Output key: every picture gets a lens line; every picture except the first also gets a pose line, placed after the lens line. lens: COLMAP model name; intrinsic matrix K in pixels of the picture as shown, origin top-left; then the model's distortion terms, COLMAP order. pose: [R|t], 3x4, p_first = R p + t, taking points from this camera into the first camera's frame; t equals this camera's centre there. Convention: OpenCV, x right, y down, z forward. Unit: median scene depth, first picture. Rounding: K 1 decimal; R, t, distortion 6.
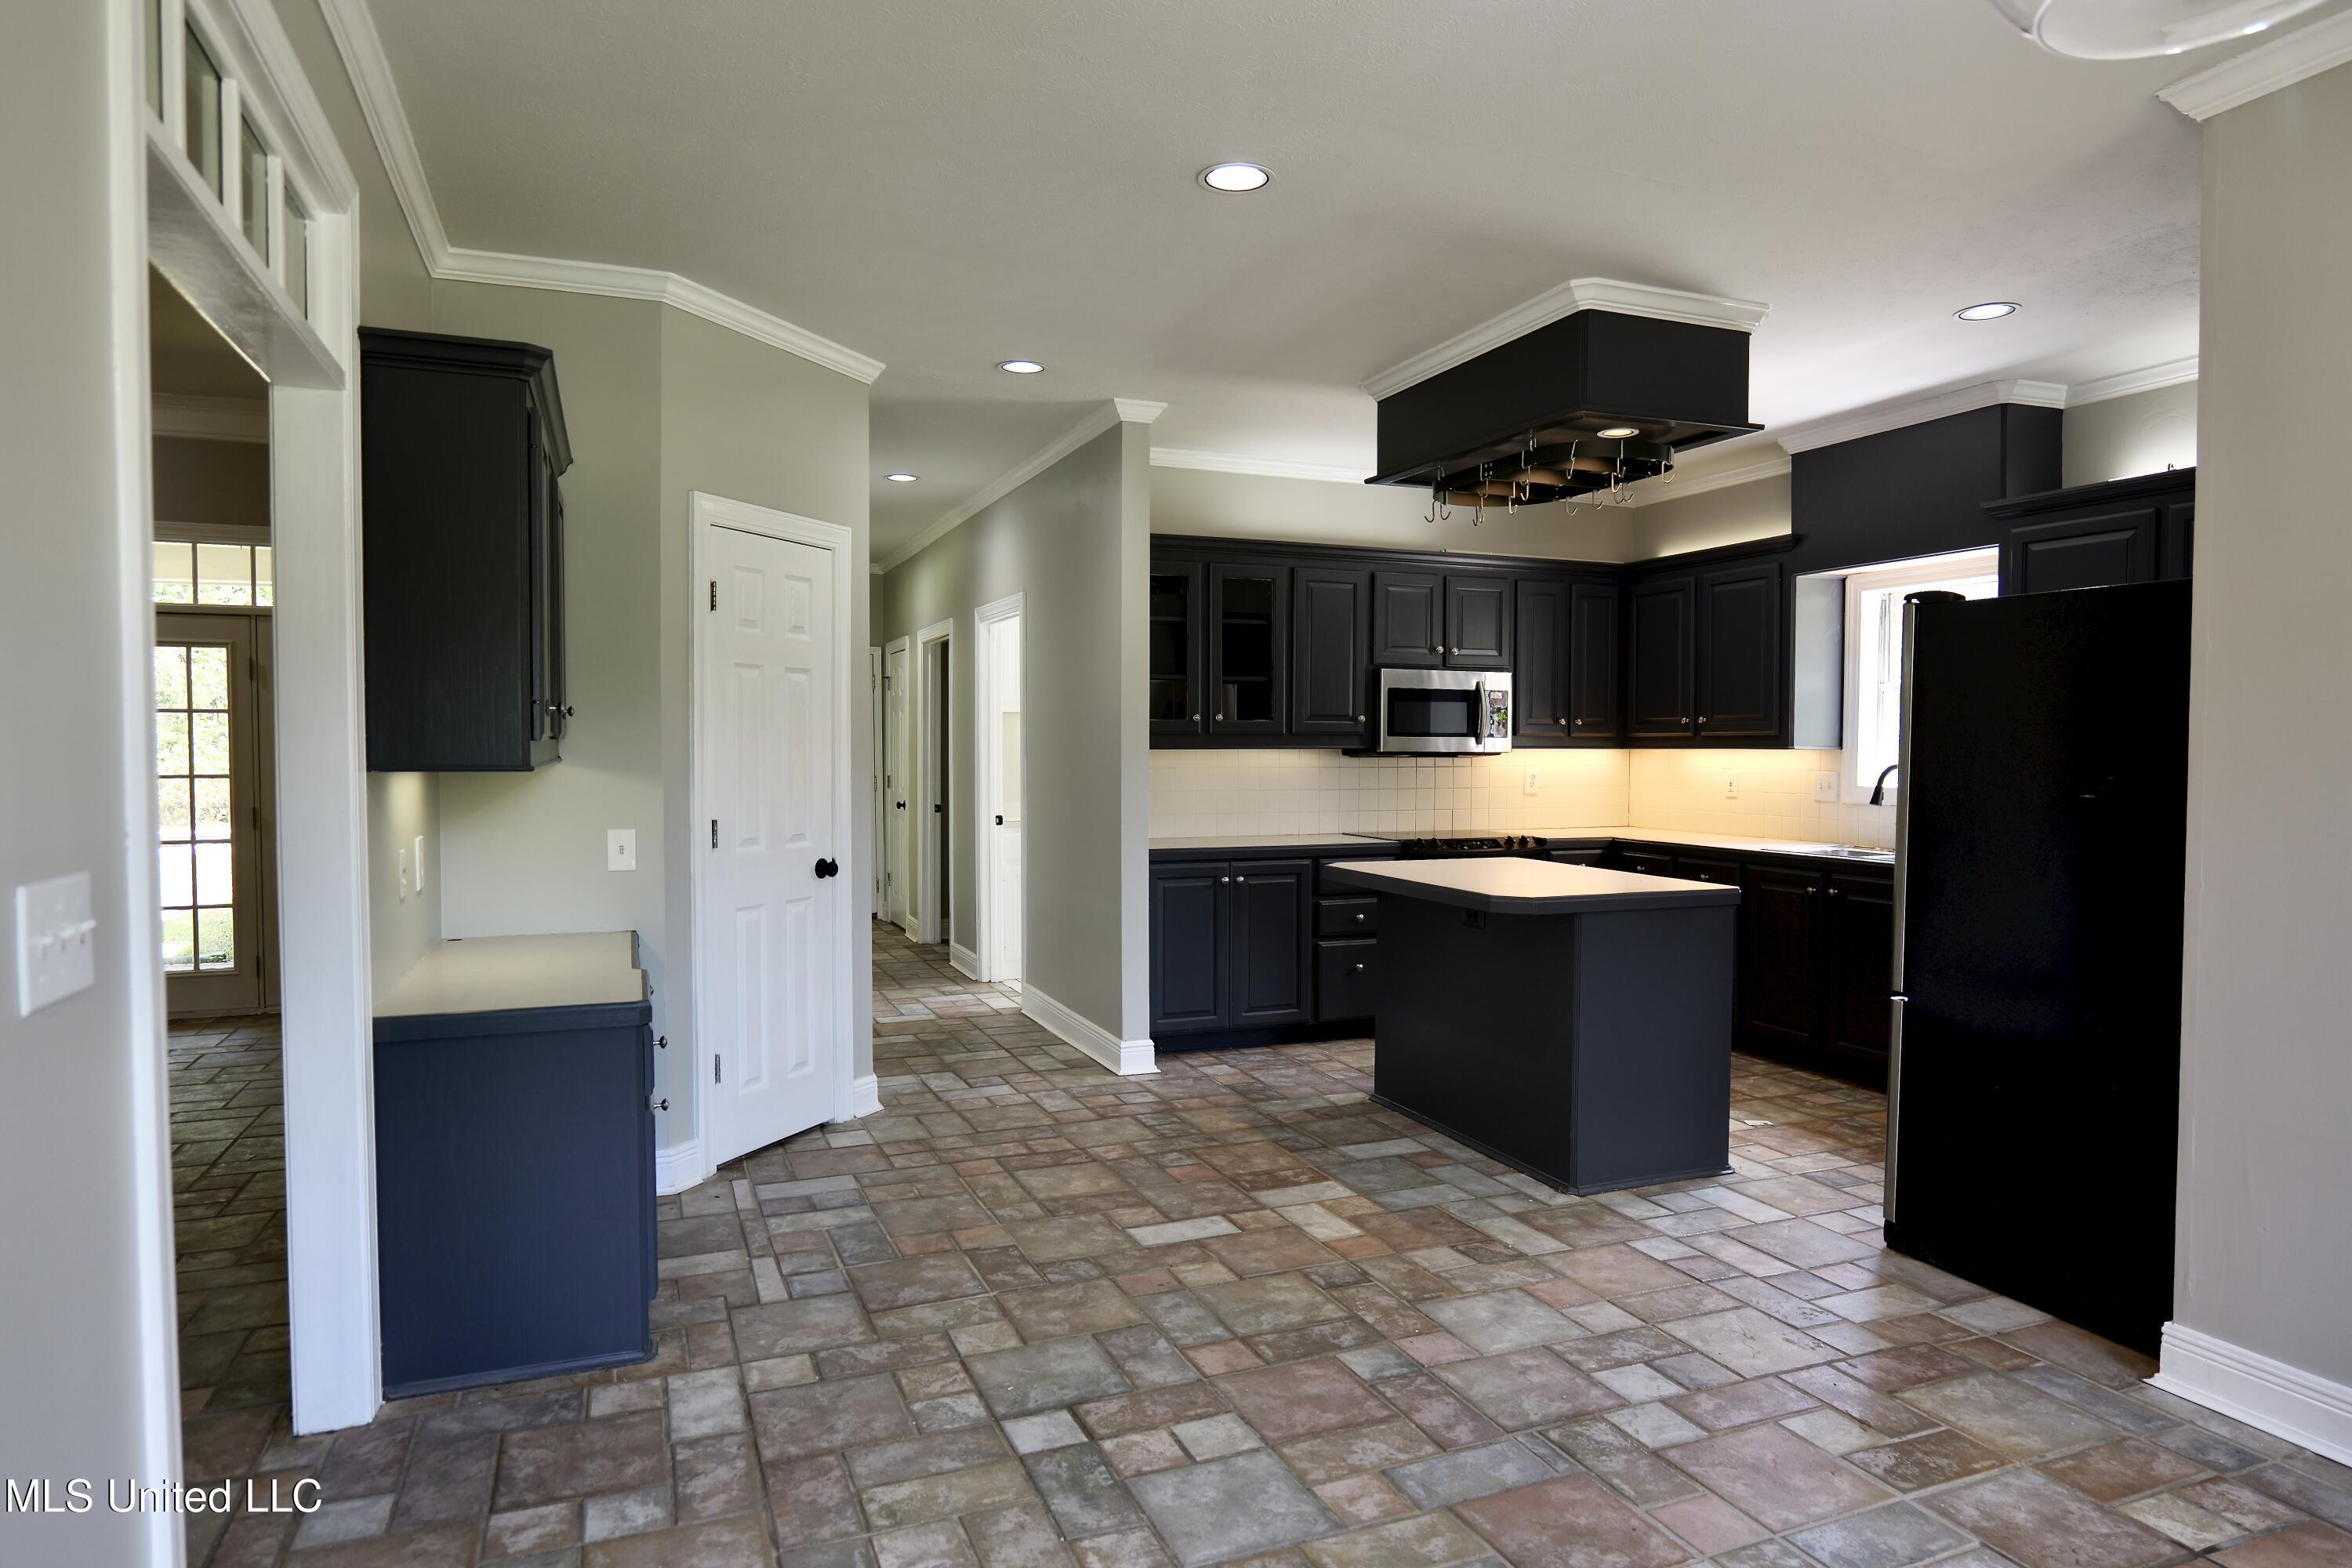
lens RADIAL K [[1373.2, 0, 1183.0], [0, 1373.2, 784.7], [0, 0, 1]] dist [-0.031879, 0.013348]
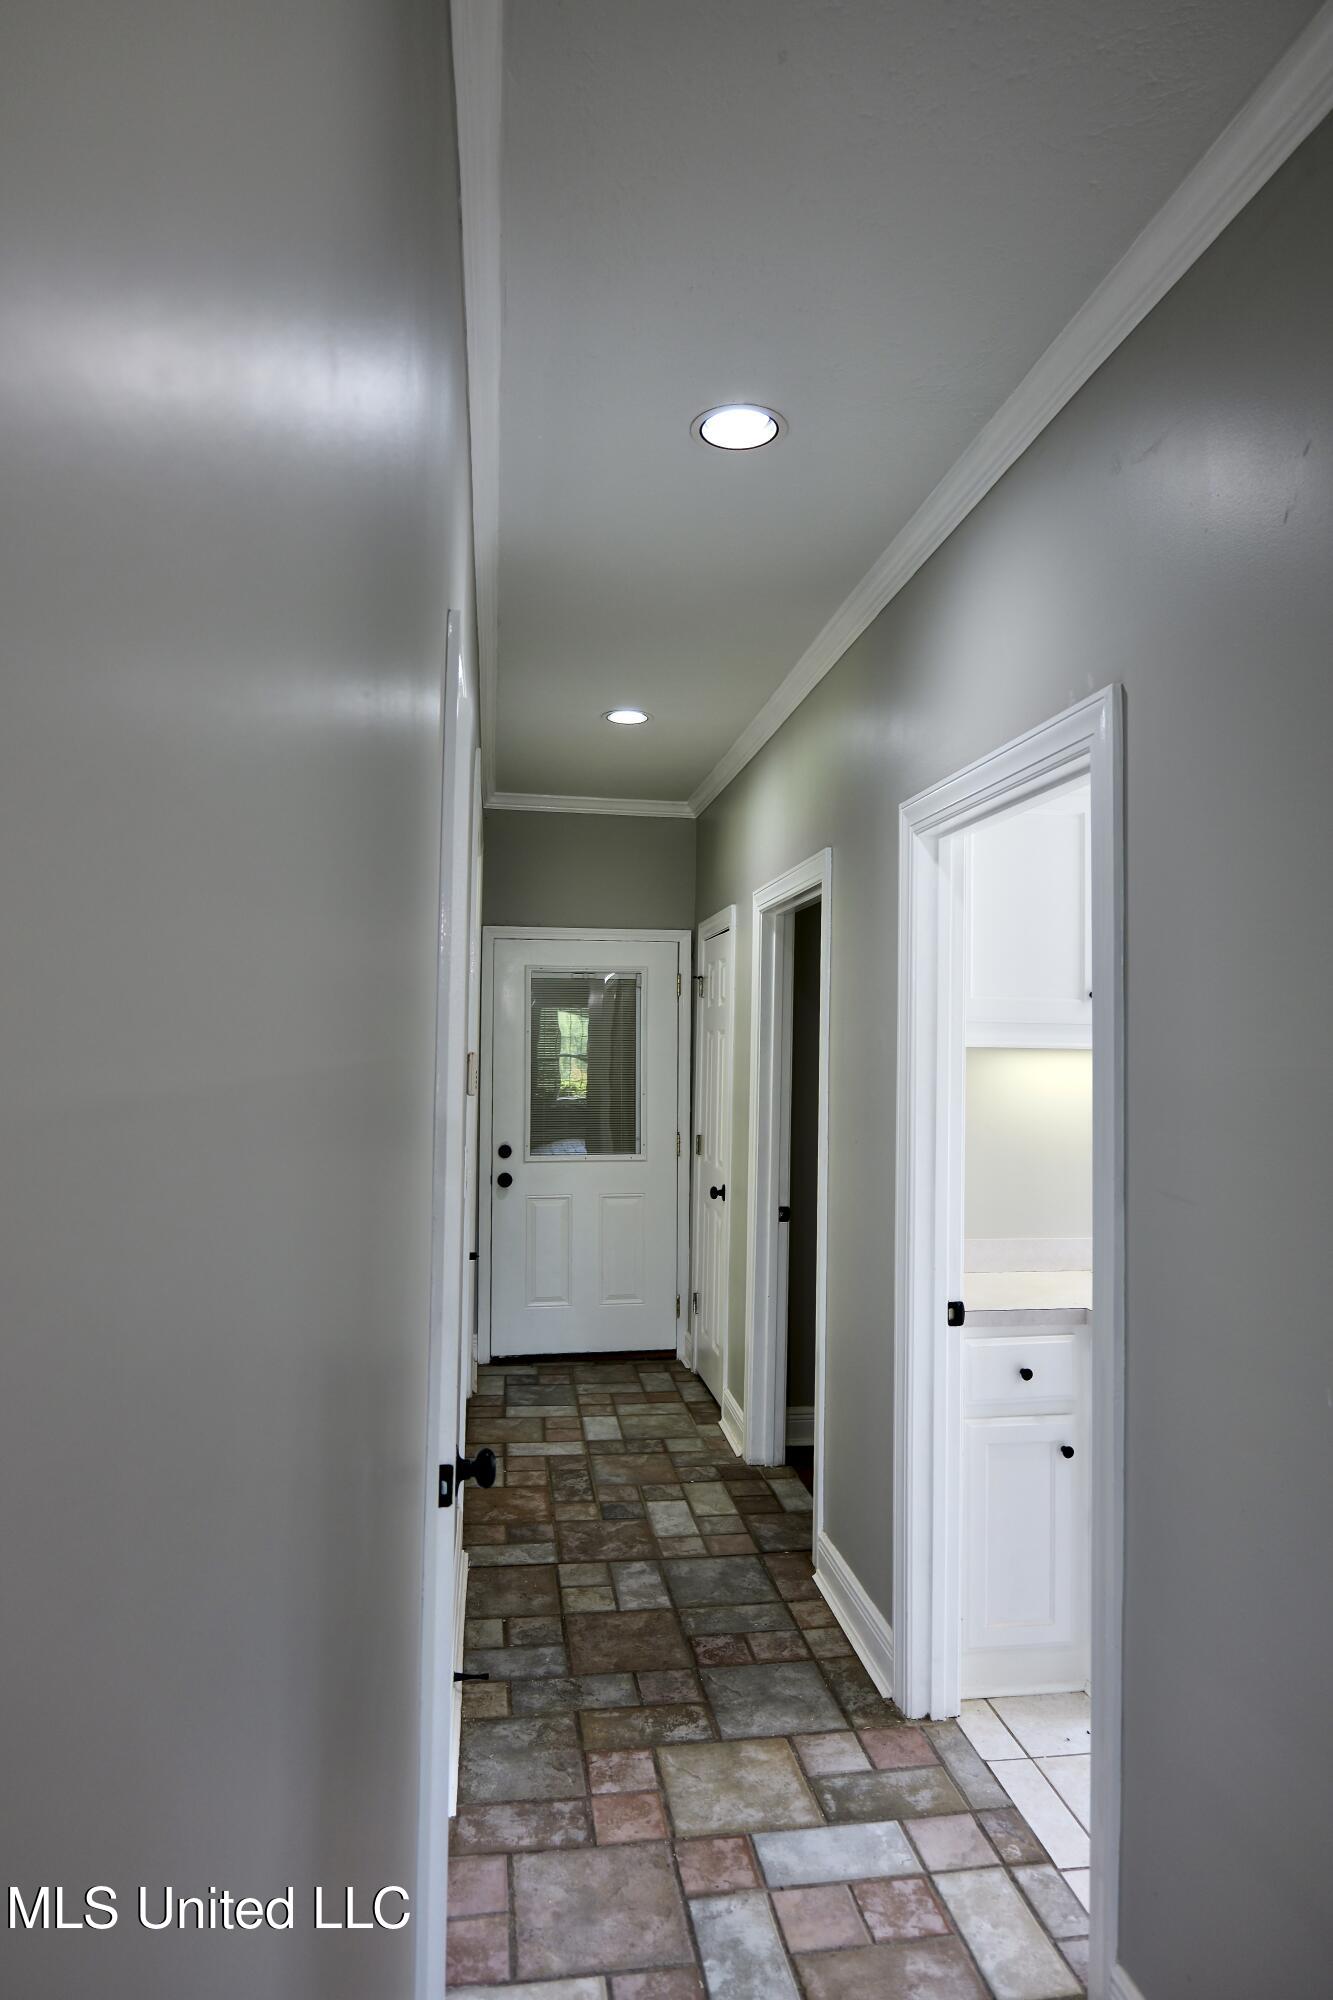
lens RADIAL K [[1167.7, 0, 666.5], [0, 1167.7, 1000.0], [0, 0, 1]] dist [-0.031879, 0.013348]
pose [[0.970370, 0.006041, -0.241546, -0.112865], [-0.022683, 0.997550, -0.066177, -0.035913], [0.240555, 0.069696, 0.968130, 0.534358]]
